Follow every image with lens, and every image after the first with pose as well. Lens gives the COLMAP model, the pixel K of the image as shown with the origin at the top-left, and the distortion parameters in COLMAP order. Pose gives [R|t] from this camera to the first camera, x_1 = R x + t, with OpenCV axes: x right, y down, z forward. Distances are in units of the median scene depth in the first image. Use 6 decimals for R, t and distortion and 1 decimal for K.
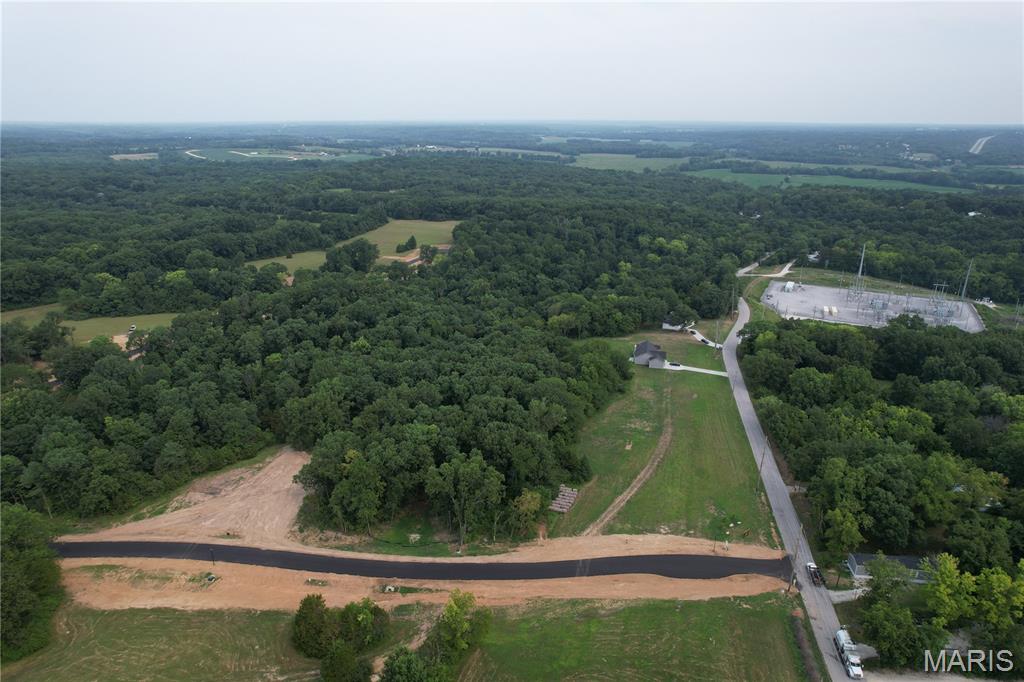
lens RADIAL K [[656.0, 0, 512.0], [0, 656.0, 341.0], [0, 0, 1]] dist [-0.076773, 0.069069]
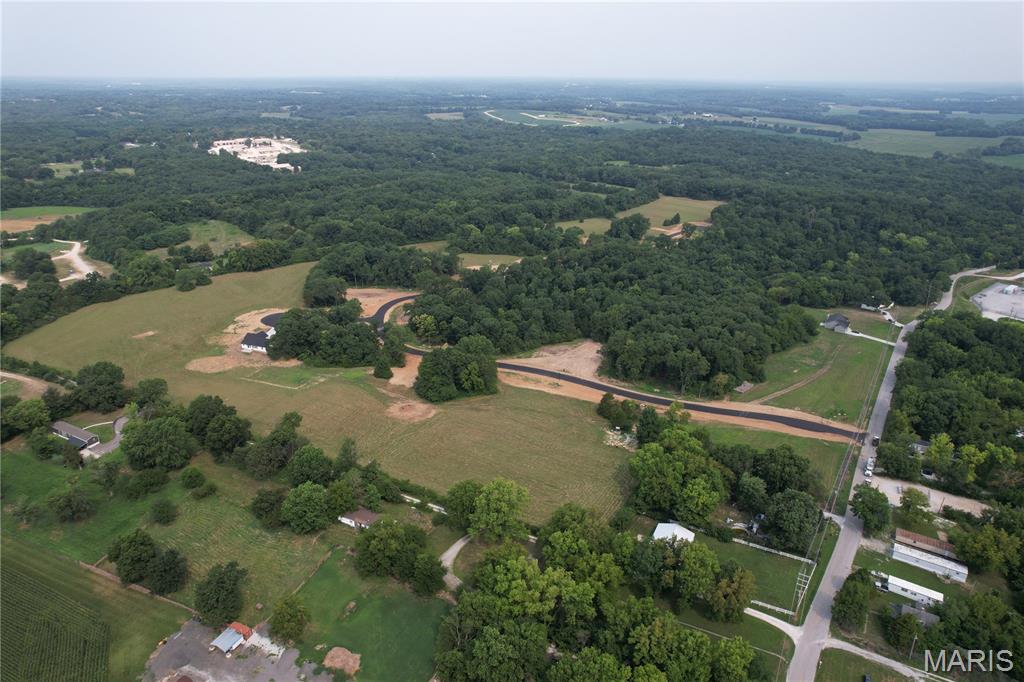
lens RADIAL K [[656.0, 0, 512.0], [0, 656.0, 341.0], [0, 0, 1]] dist [-0.076773, 0.069069]
pose [[0.921893, 0.149128, -0.357594, 0.045618], [-0.127934, 0.988357, 0.082356, 0.023031], [0.365712, -0.030175, 0.930239, -0.347181]]
